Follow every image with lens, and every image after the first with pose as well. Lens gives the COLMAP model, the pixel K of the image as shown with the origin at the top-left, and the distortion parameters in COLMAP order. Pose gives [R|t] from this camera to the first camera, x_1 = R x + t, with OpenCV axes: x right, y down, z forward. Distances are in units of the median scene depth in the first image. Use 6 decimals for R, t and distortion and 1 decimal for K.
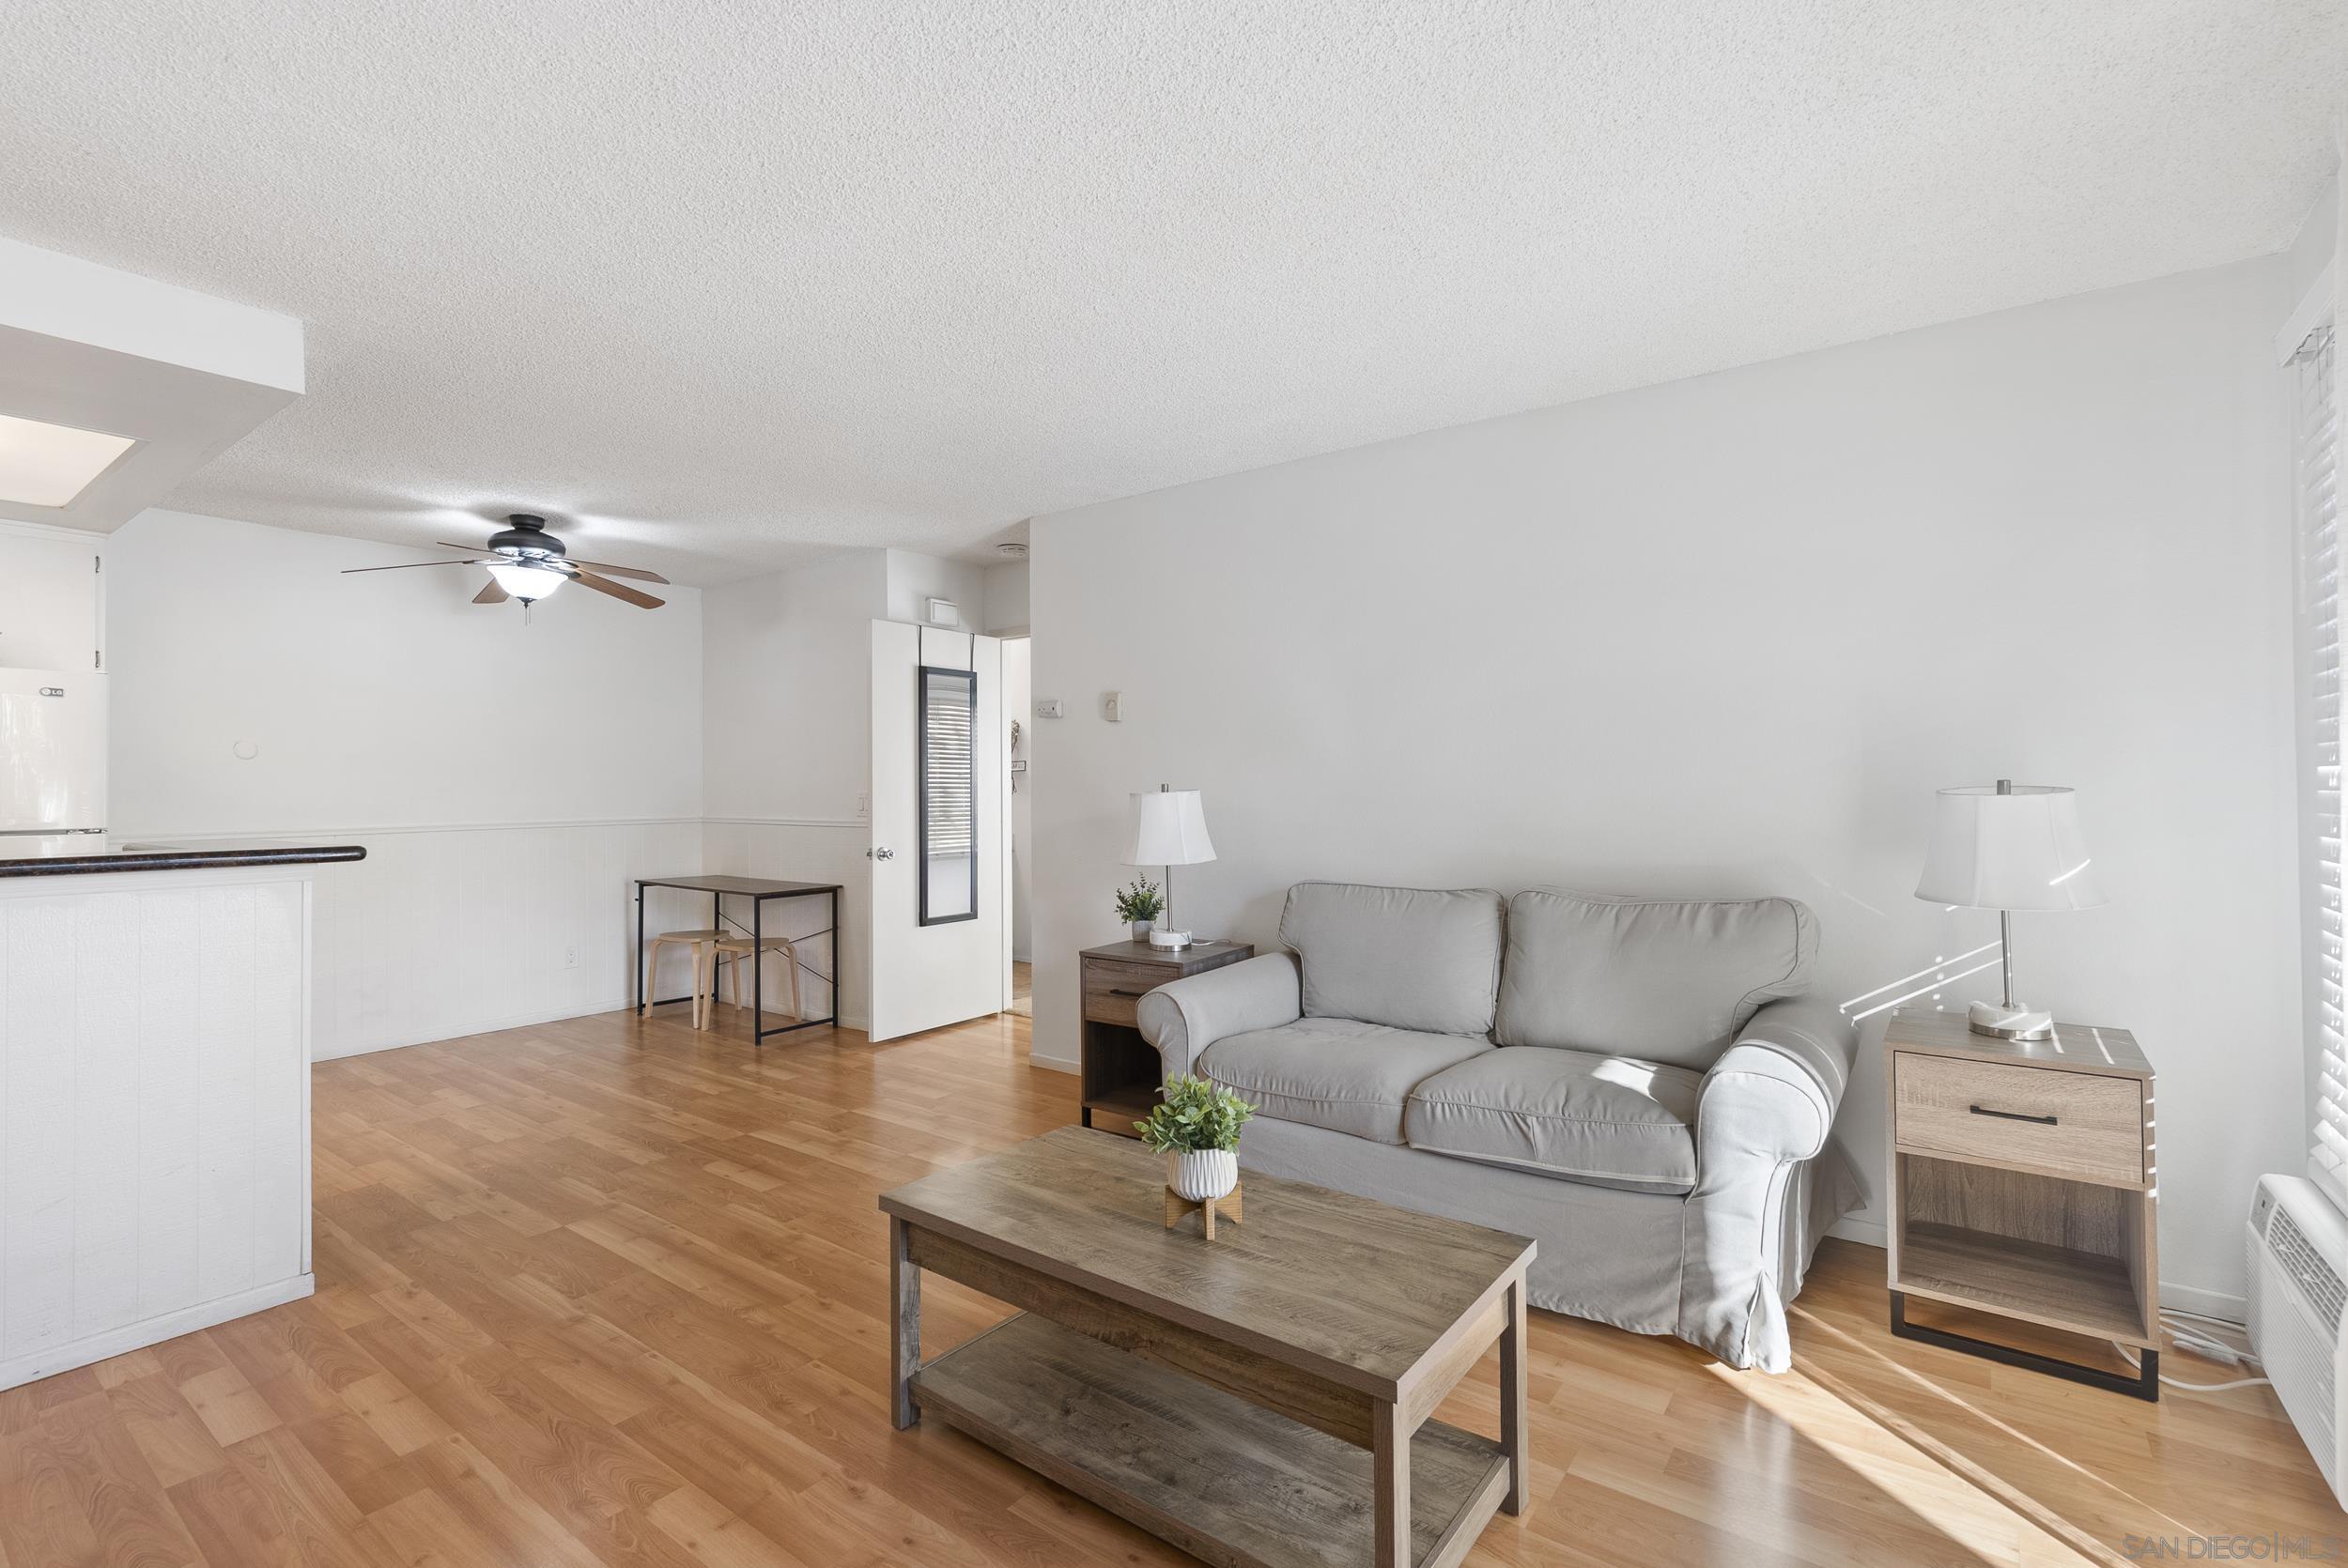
lens RADIAL K [[1072.5, 0, 1187.4], [0, 1072.5, 786.4], [0, 0, 1]] dist [-0.002509, 0.000097]
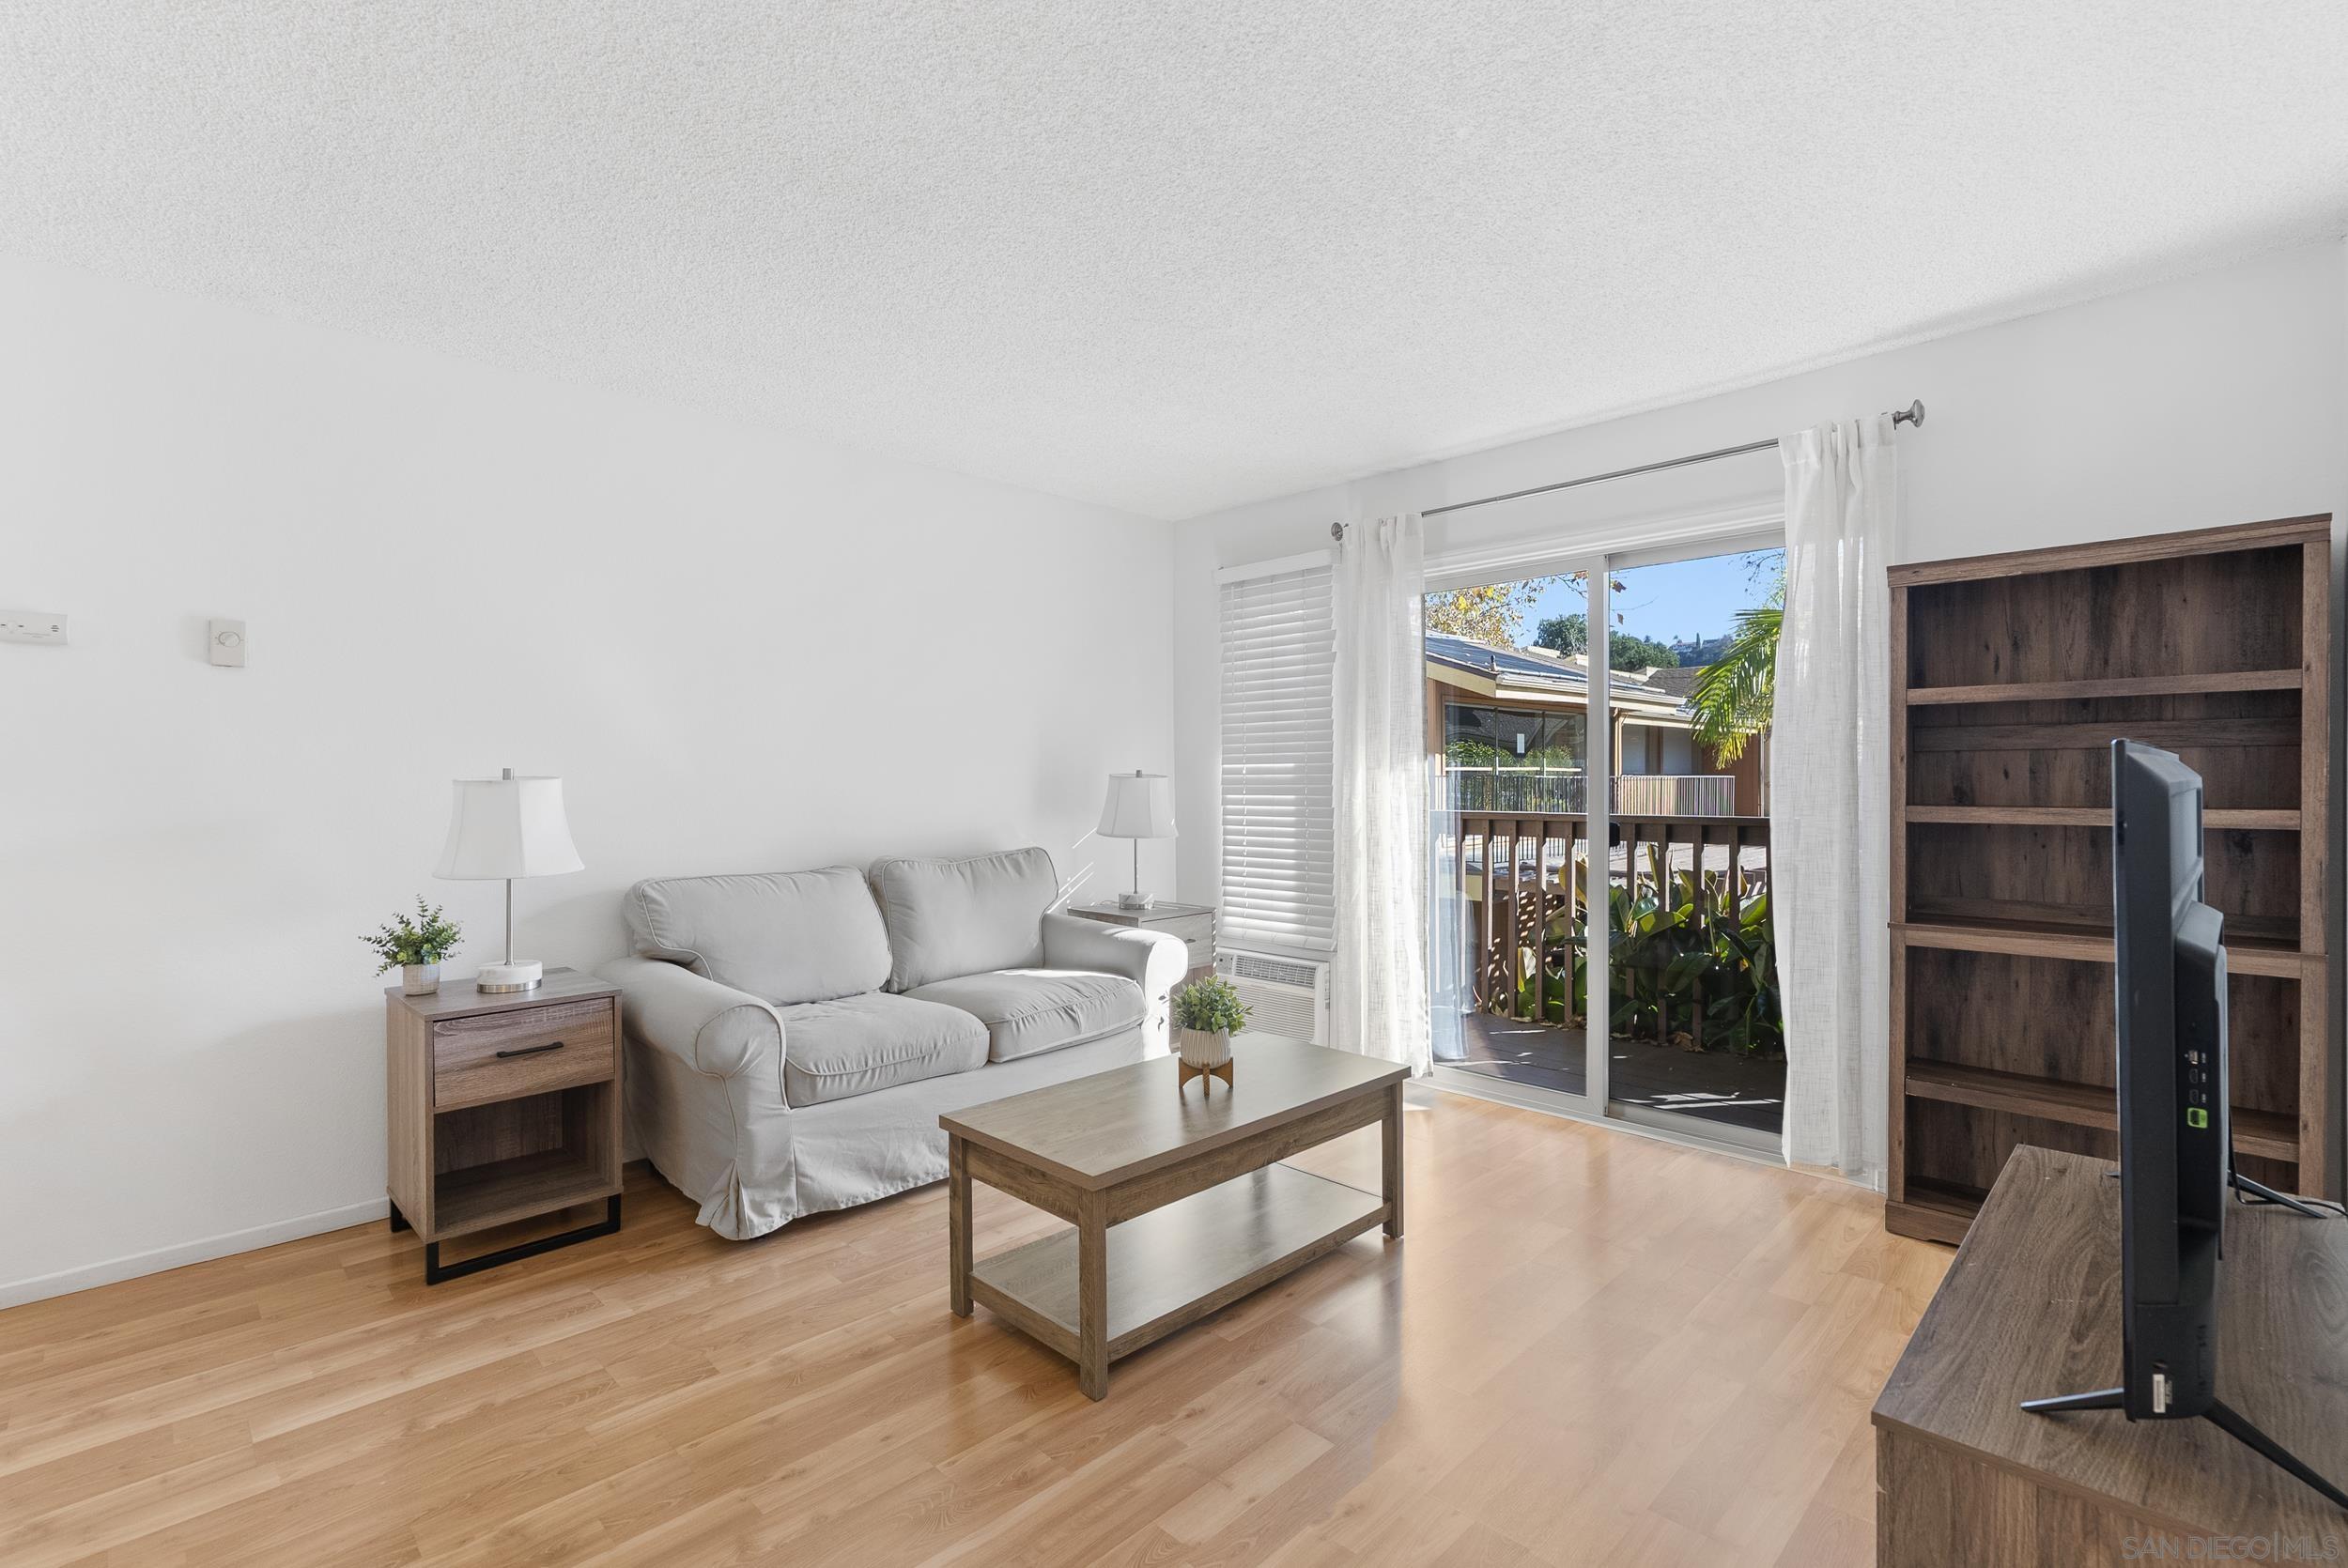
lens RADIAL K [[1072.5, 0, 1187.4], [0, 1072.5, 786.4], [0, 0, 1]] dist [-0.002509, 0.000097]
pose [[0.136127, -0.003058, 0.990687, -1.080551], [0.003576, 0.999990, 0.002596, 0.015242], [-0.990685, 0.003189, 0.136136, 0.667731]]
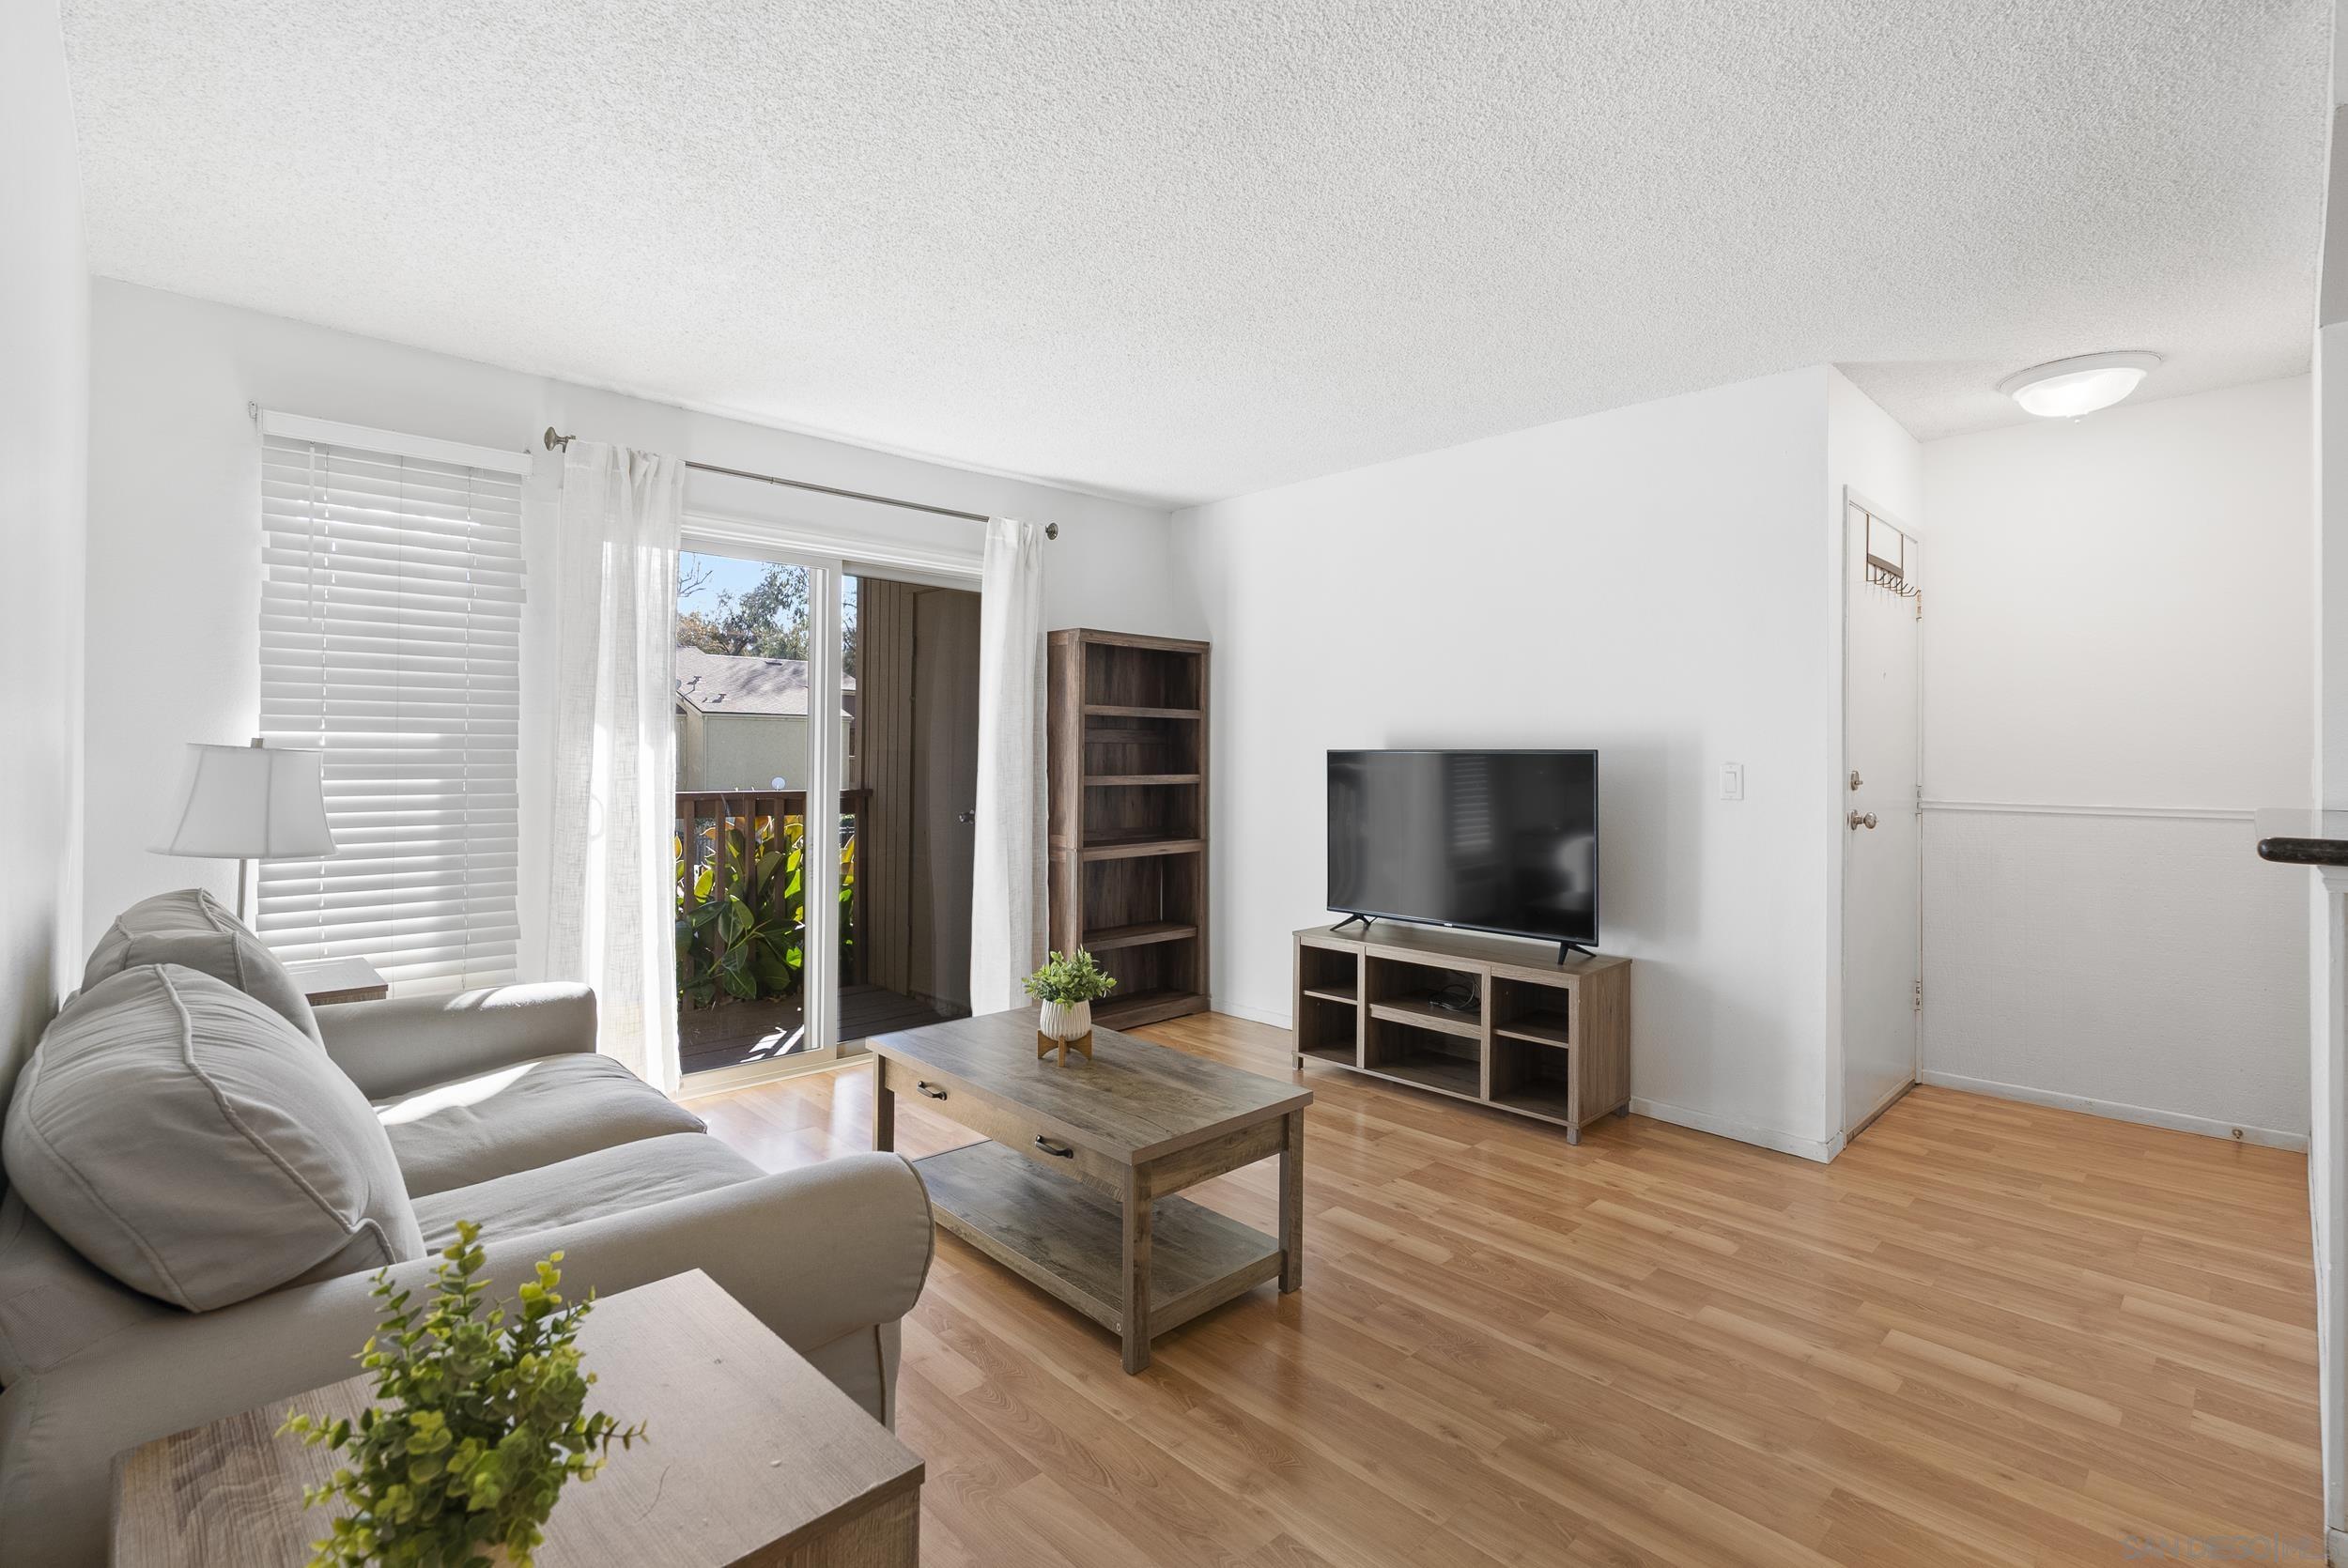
lens RADIAL K [[1042.6, 0, 1159.7], [0, 1042.6, 748.2], [0, 0, 1]] dist [-0.001191, -0.000007]
pose [[-0.982152, 0.002624, 0.188069, -0.291928], [0.000588, 0.999941, -0.010879, 0.013327], [-0.188086, -0.010574, -0.982096, 1.858586]]
